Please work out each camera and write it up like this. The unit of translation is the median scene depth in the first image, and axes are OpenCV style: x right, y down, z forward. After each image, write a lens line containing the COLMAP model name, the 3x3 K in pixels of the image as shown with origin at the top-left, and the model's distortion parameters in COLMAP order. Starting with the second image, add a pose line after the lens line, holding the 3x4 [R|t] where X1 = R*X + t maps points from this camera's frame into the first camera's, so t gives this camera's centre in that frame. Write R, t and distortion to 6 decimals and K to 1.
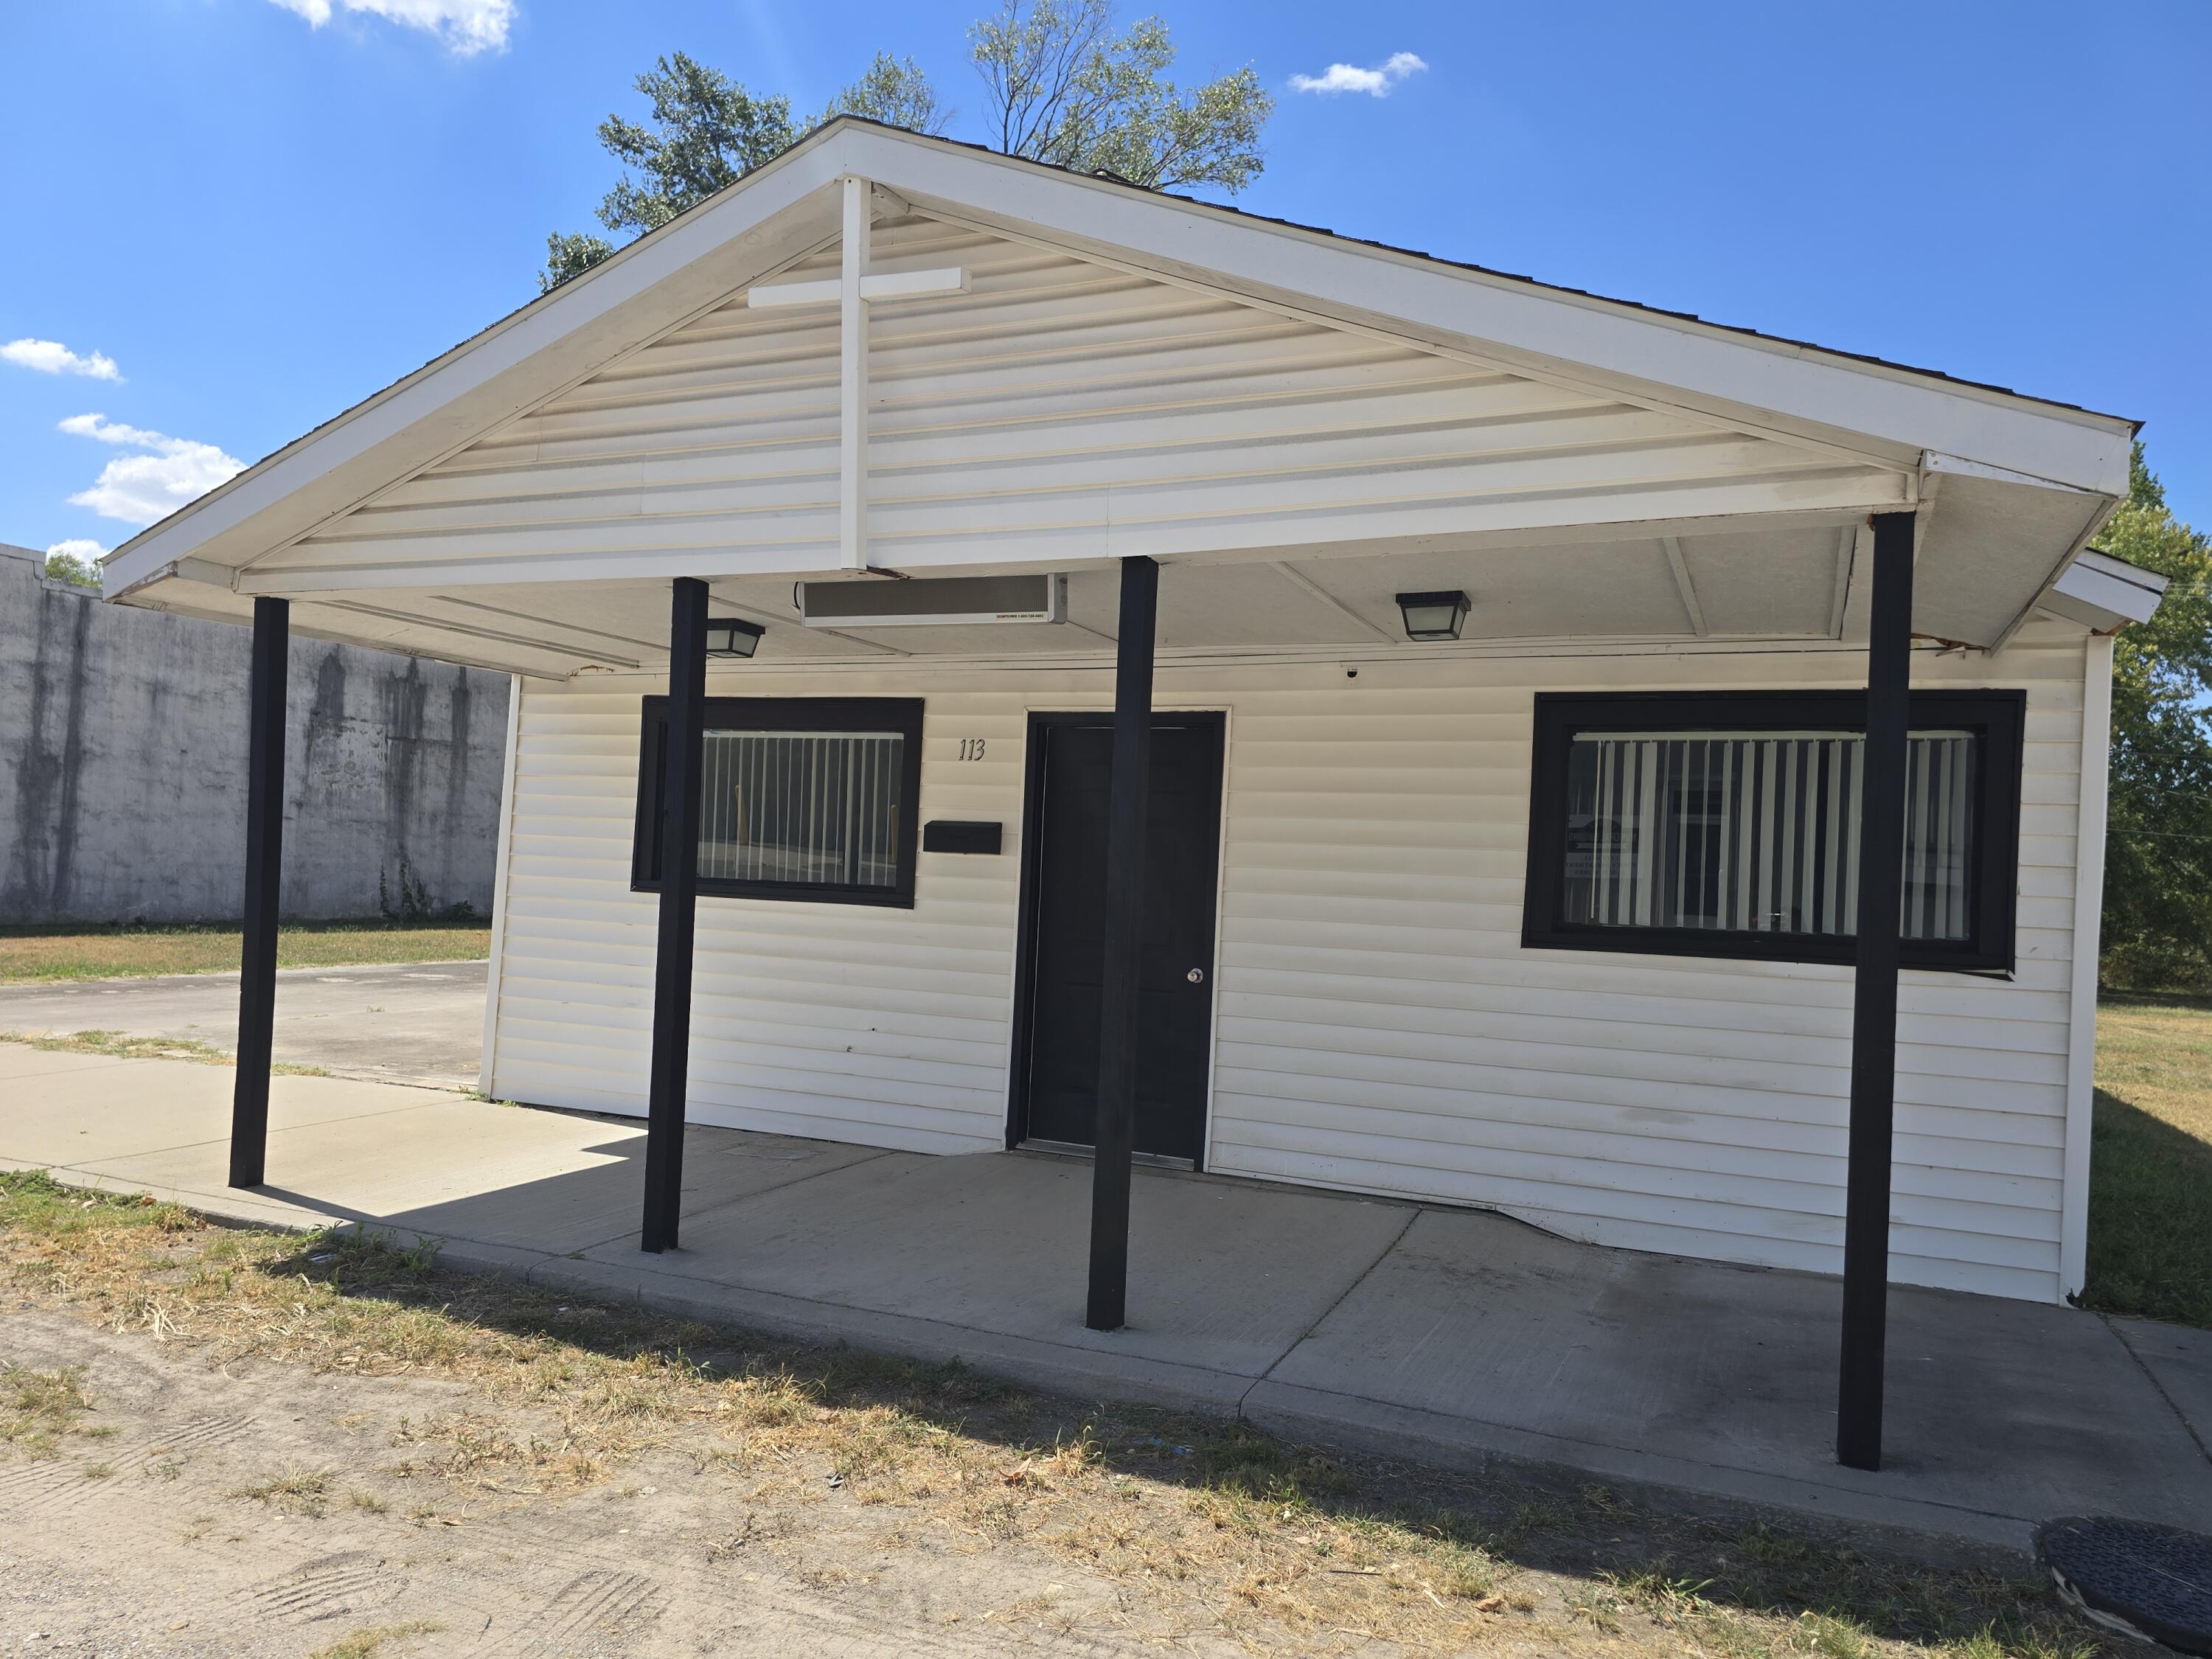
lens RADIAL K [[1472.9, 0, 1141.2], [0, 1472.9, 841.5], [0, 0, 1]] dist [0.085868, -0.095947]
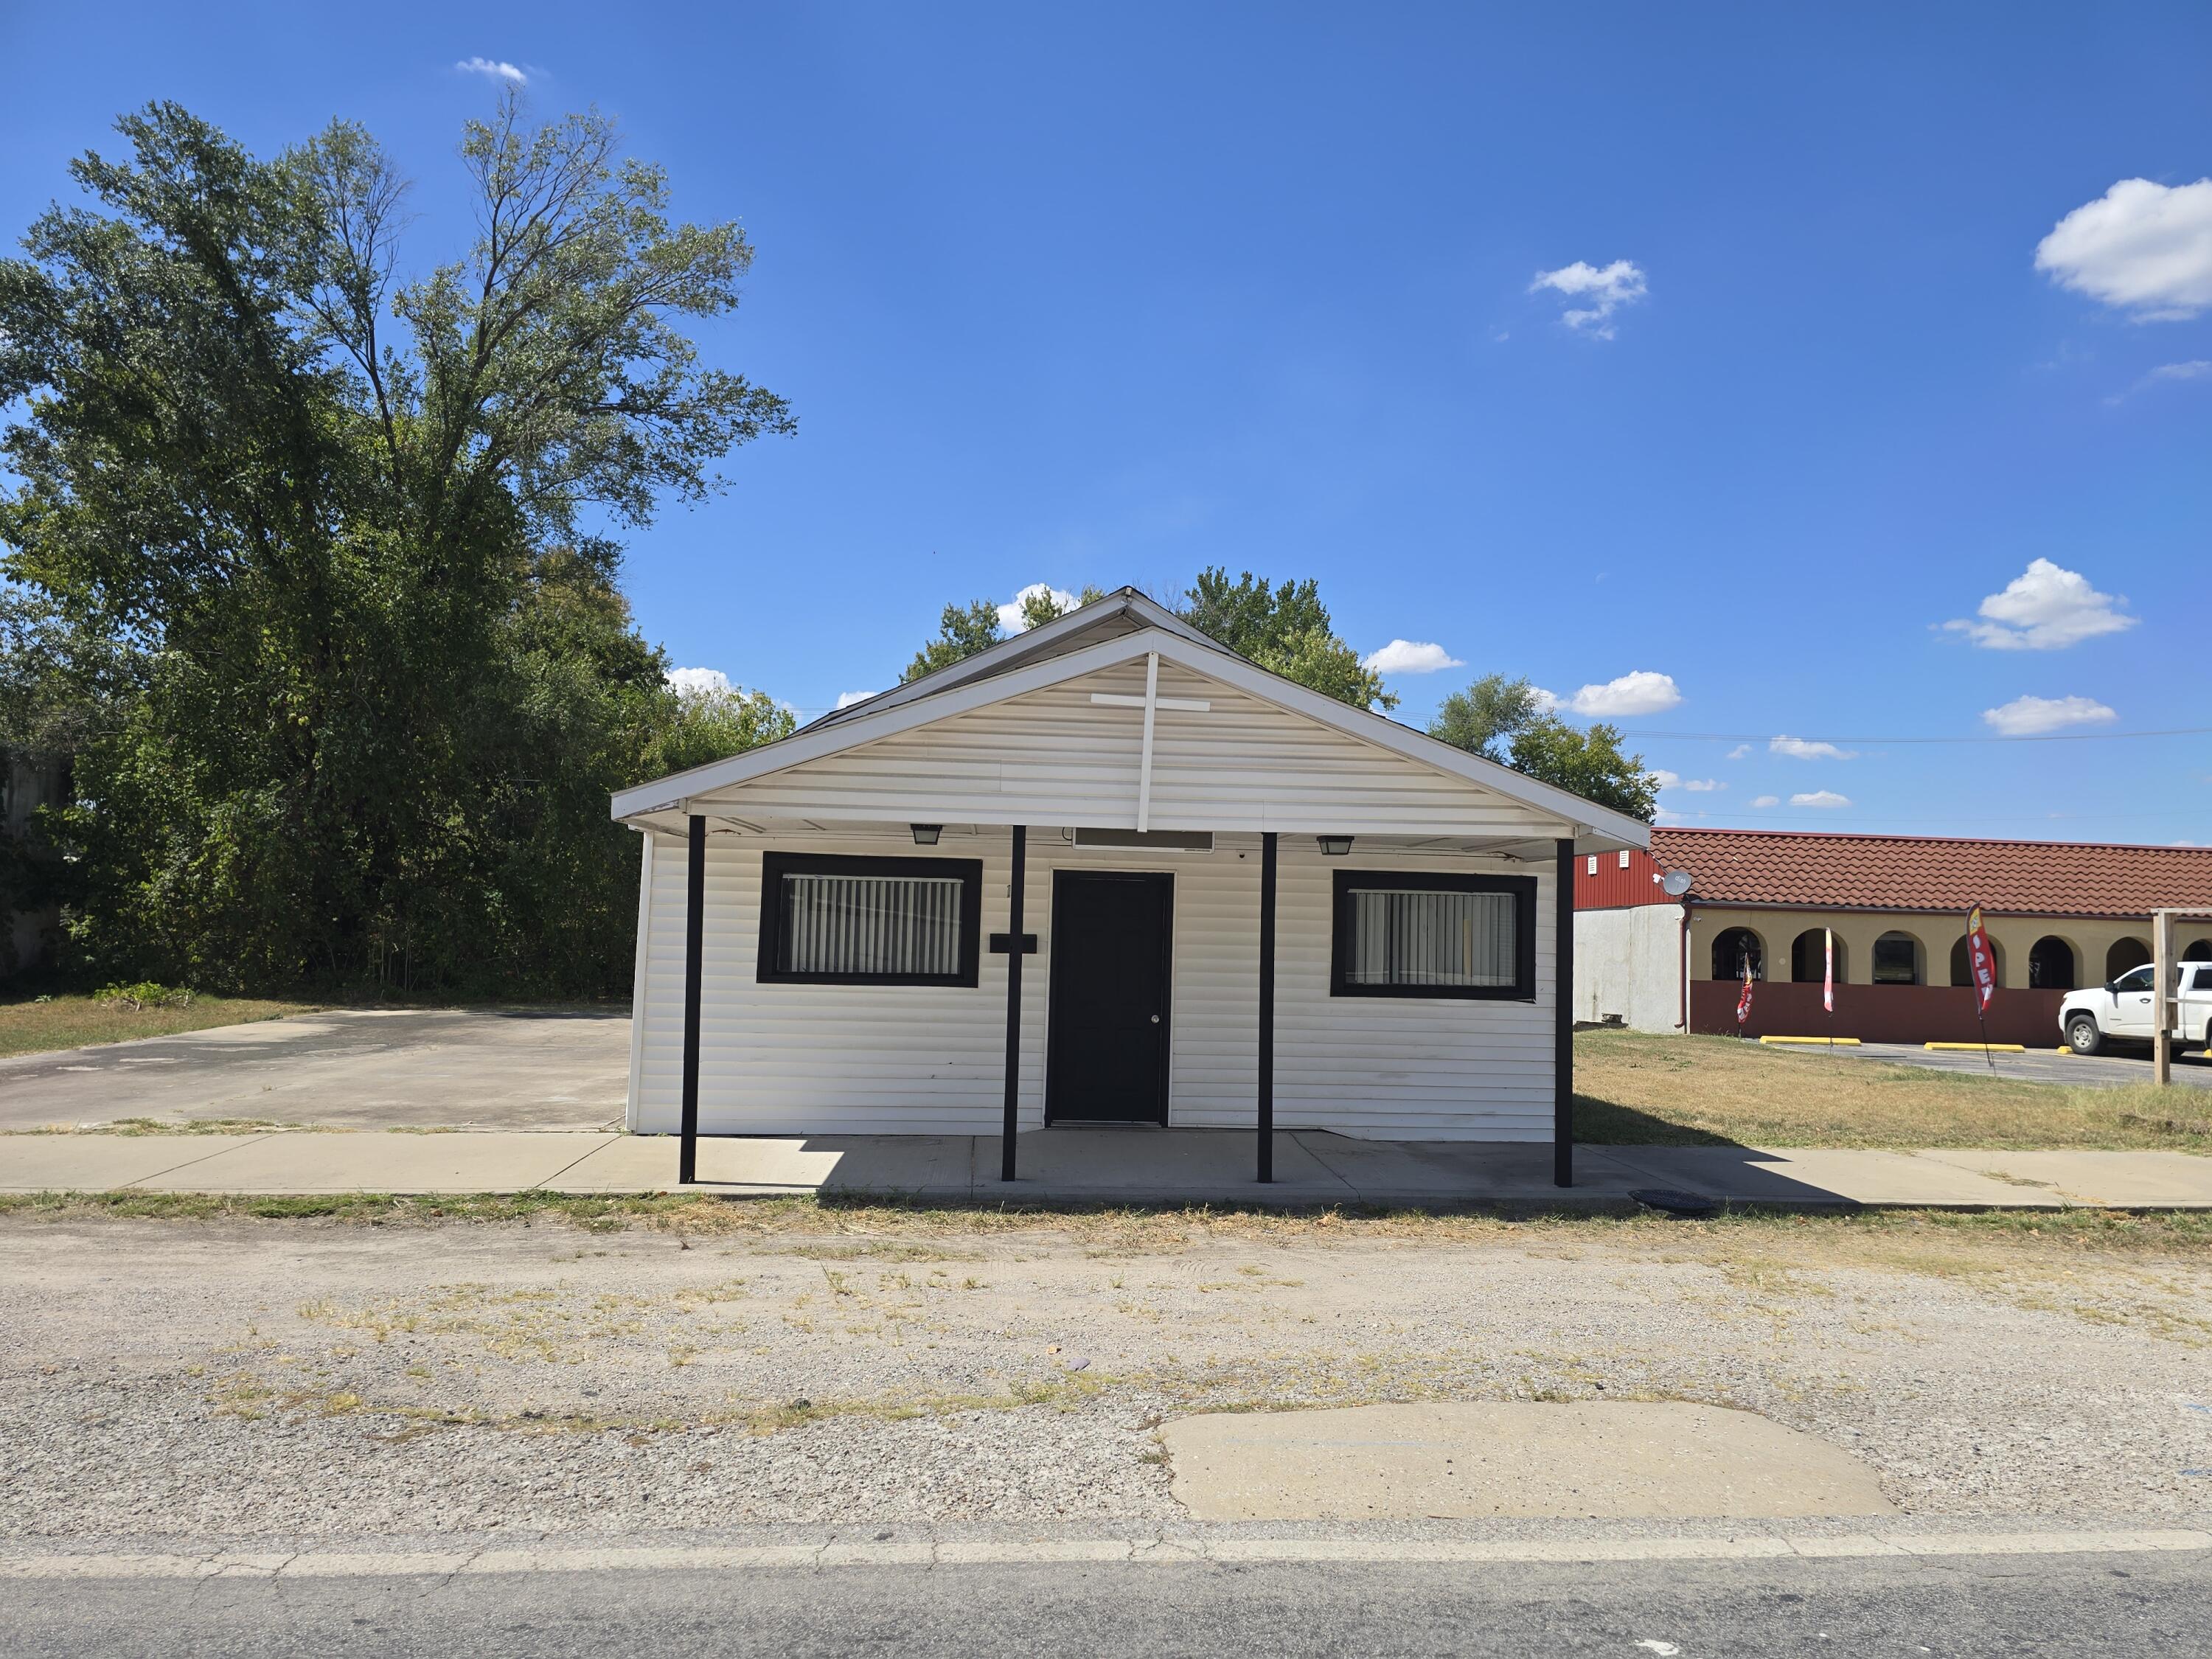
lens RADIAL K [[1472.9, 0, 1141.2], [0, 1472.9, 841.5], [0, 0, 1]] dist [0.085868, -0.095947]
pose [[0.878446, 0.005444, 0.477811, -0.277317], [0.003133, 0.999848, -0.017152, -0.031564], [-0.477832, 0.016564, 0.878295, -0.190739]]
